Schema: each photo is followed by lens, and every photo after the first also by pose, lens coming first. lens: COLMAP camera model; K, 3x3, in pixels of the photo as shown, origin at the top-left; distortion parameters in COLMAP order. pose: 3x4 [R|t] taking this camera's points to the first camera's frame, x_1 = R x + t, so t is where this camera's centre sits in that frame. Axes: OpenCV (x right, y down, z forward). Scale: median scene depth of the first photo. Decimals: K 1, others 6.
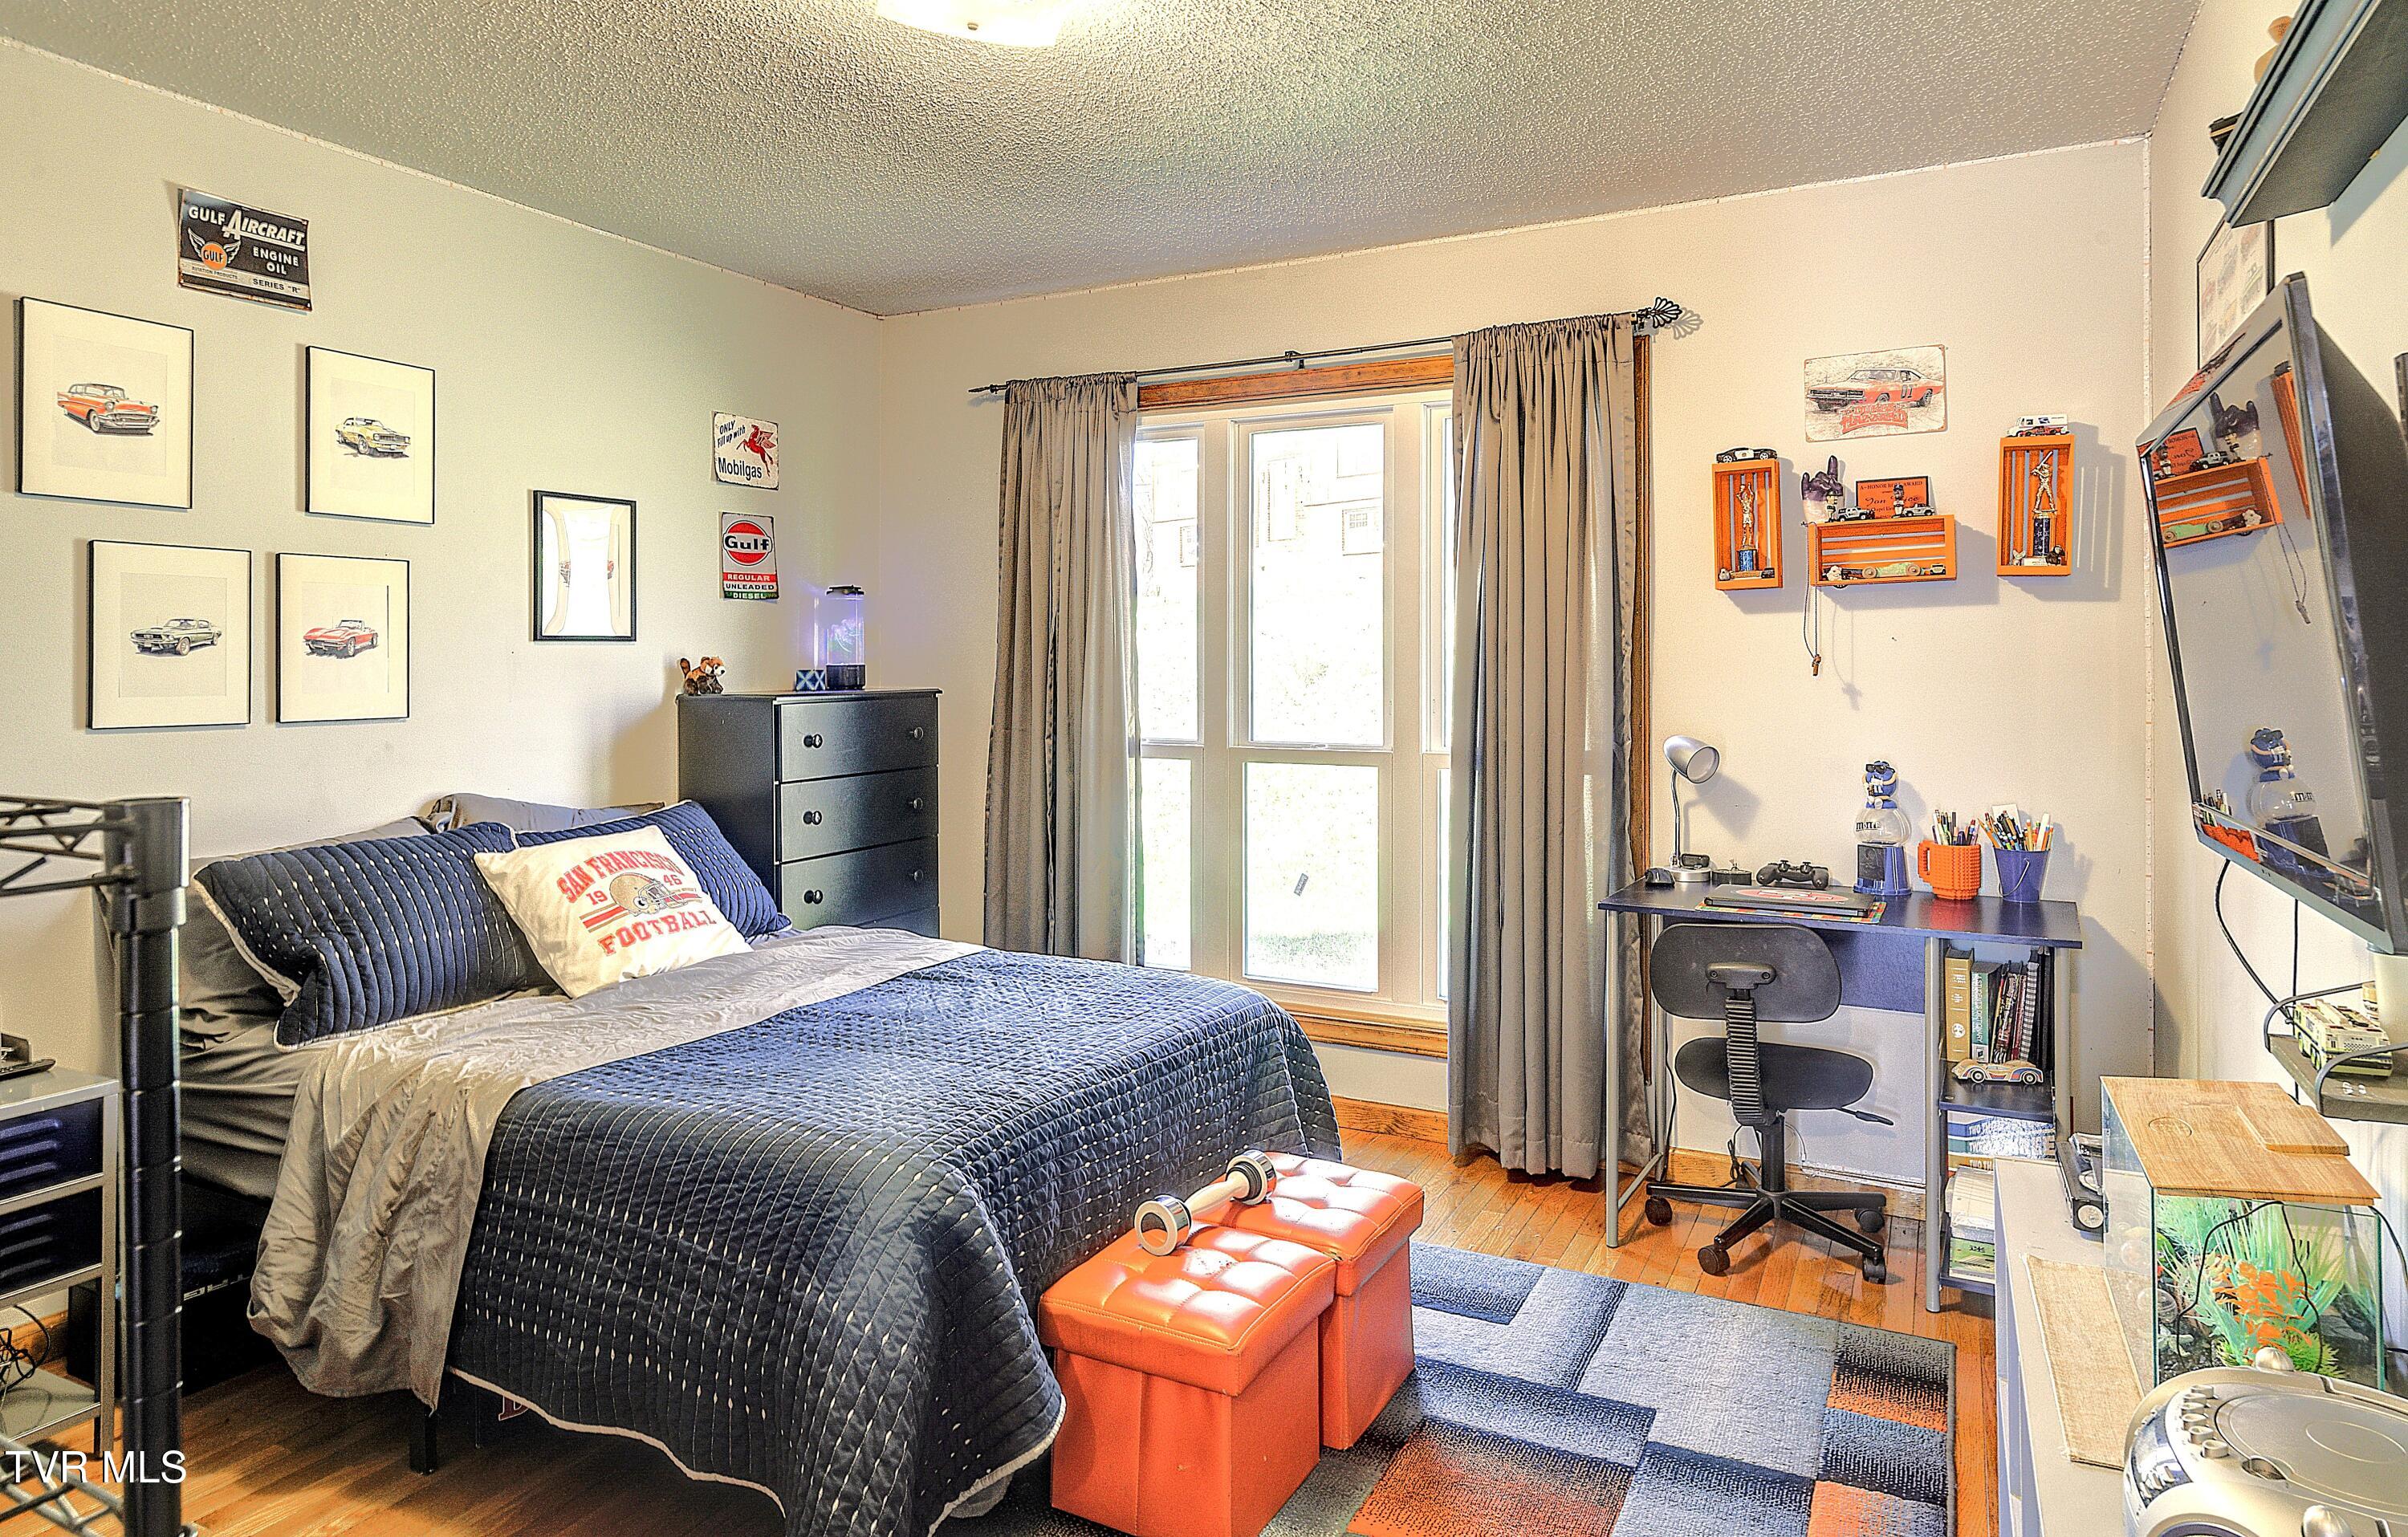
lens RADIAL K [[1426.4, 0, 1206.8], [0, 1426.4, 654.8], [0, 0, 1]] dist [-0.001095, -0.000026]
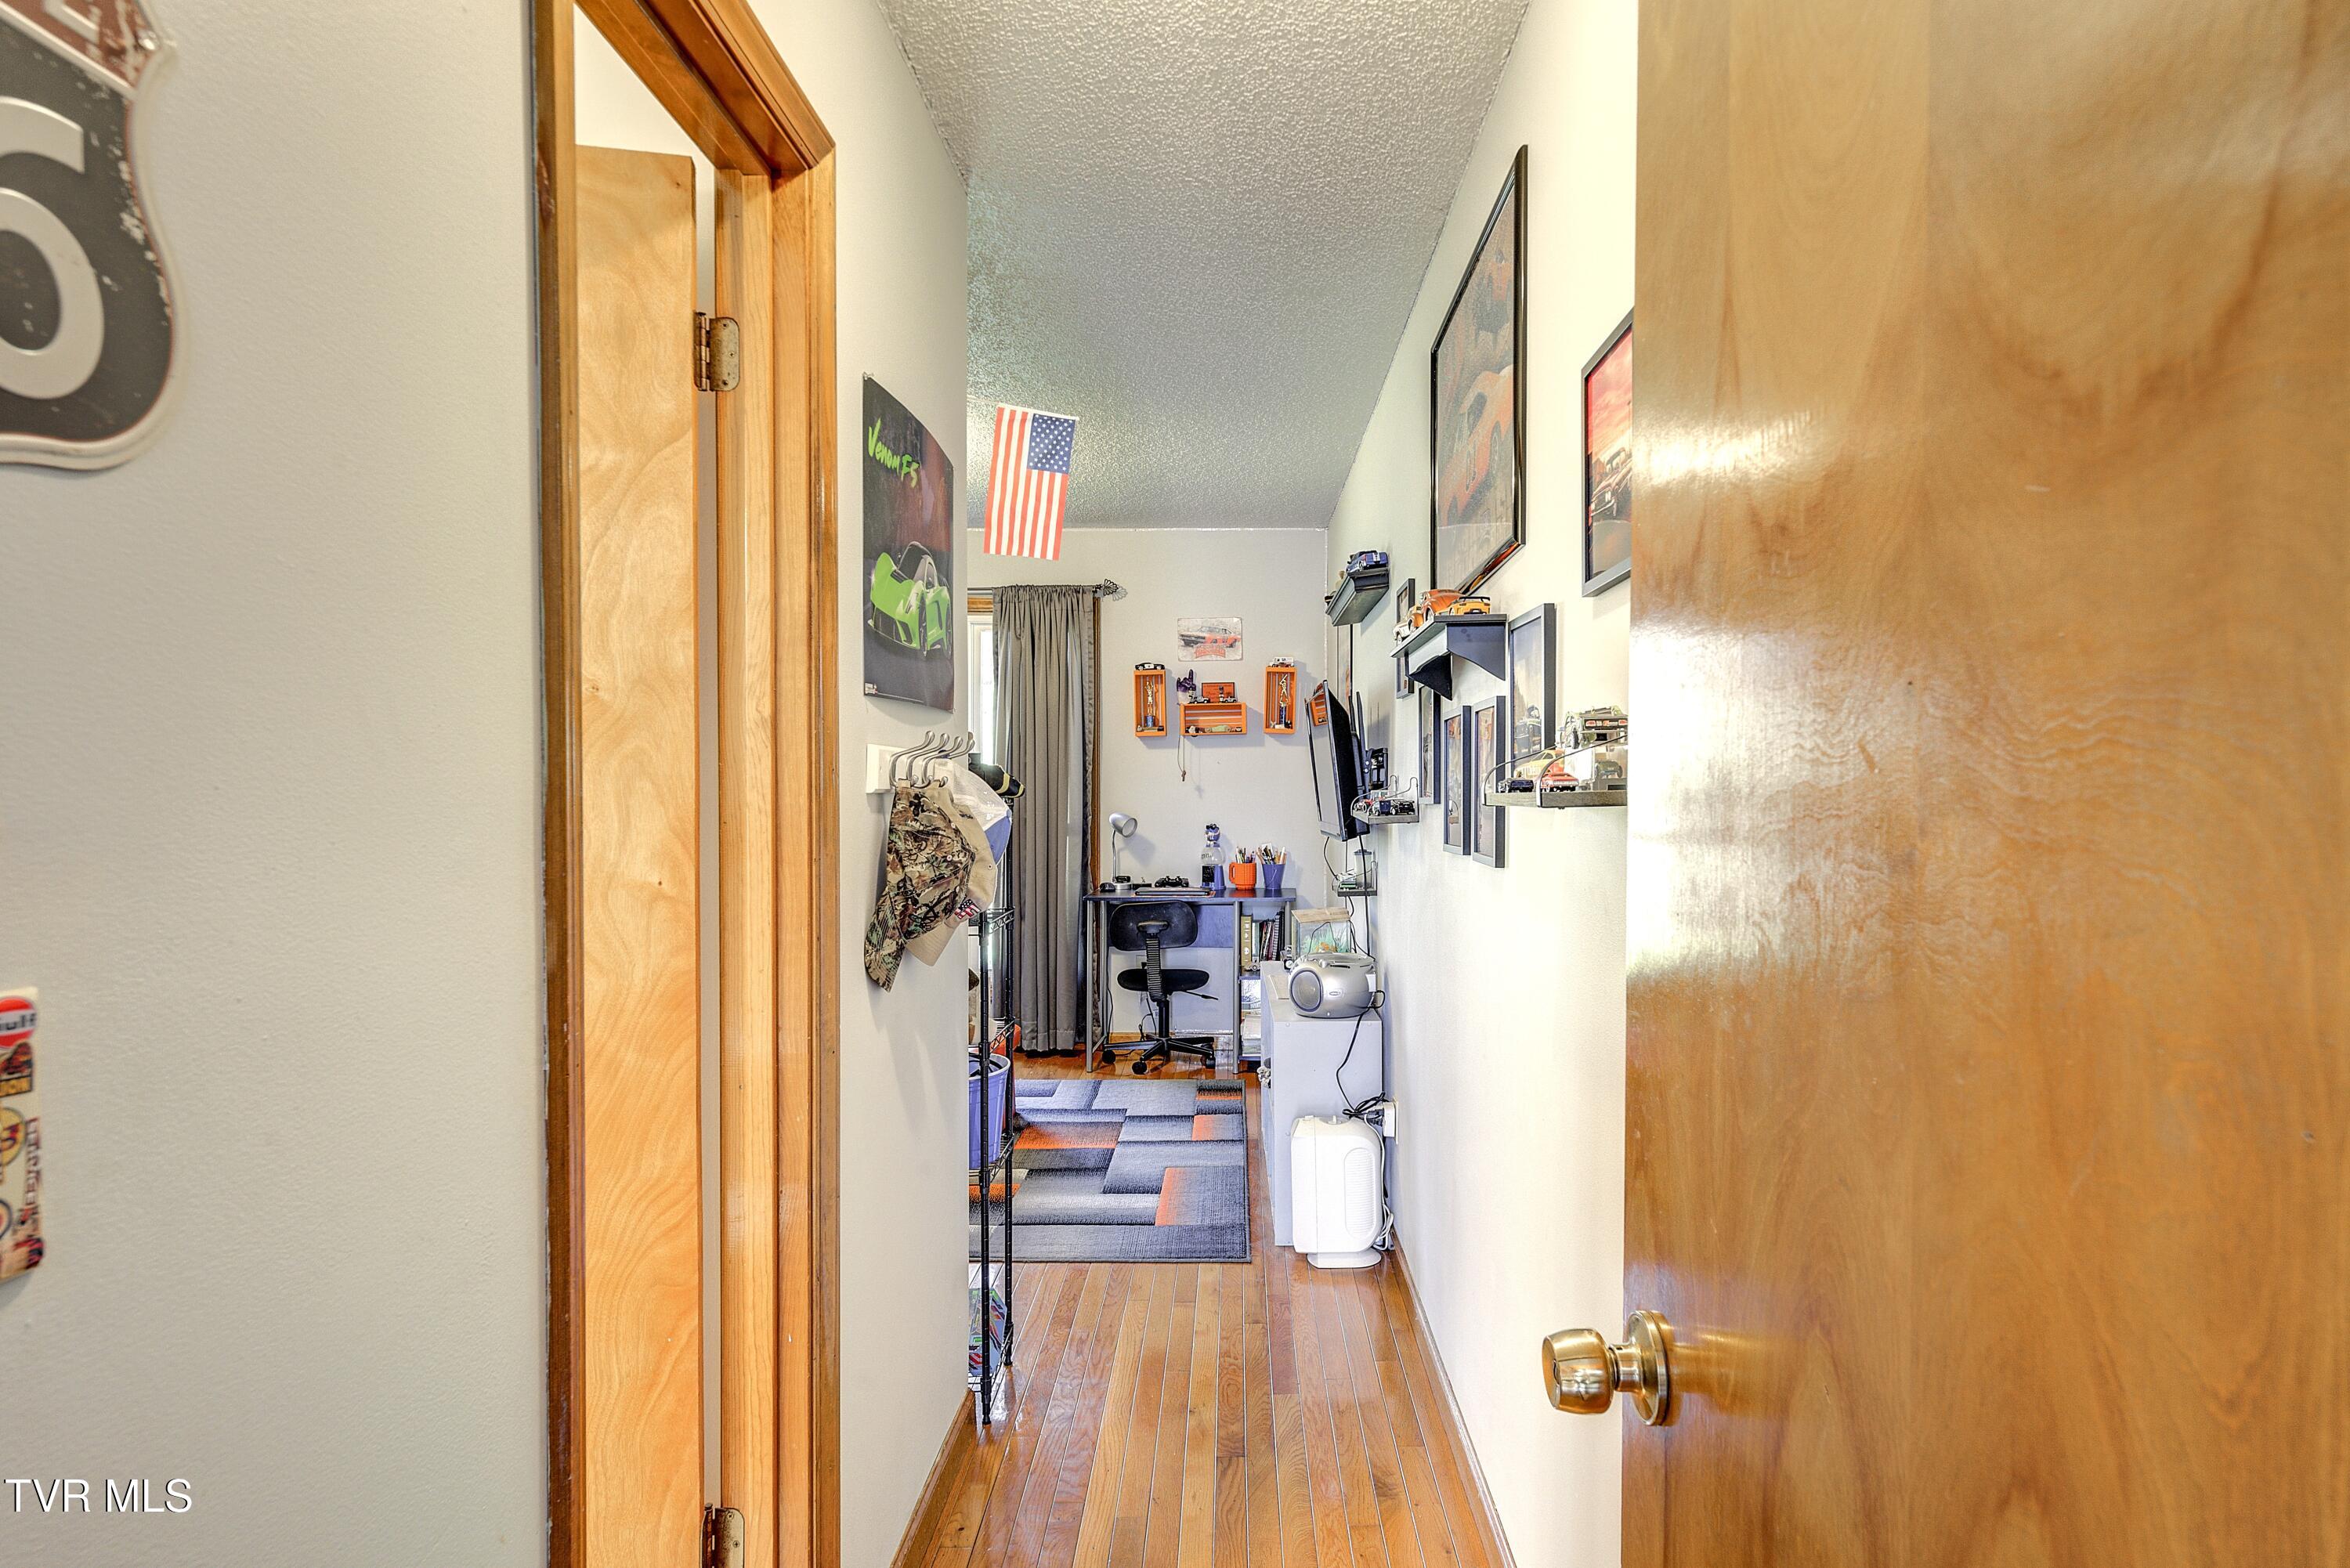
lens RADIAL K [[1173.8, 0, 1214.7], [0, 1173.8, 789.3], [0, 0, 1]] dist [0.000326, -0.000002]
pose [[0.893561, 0.000098, 0.448941, -0.266082], [-0.005340, 0.999932, 0.010410, 0.008830], [-0.448910, -0.011700, 0.893501, -0.476350]]
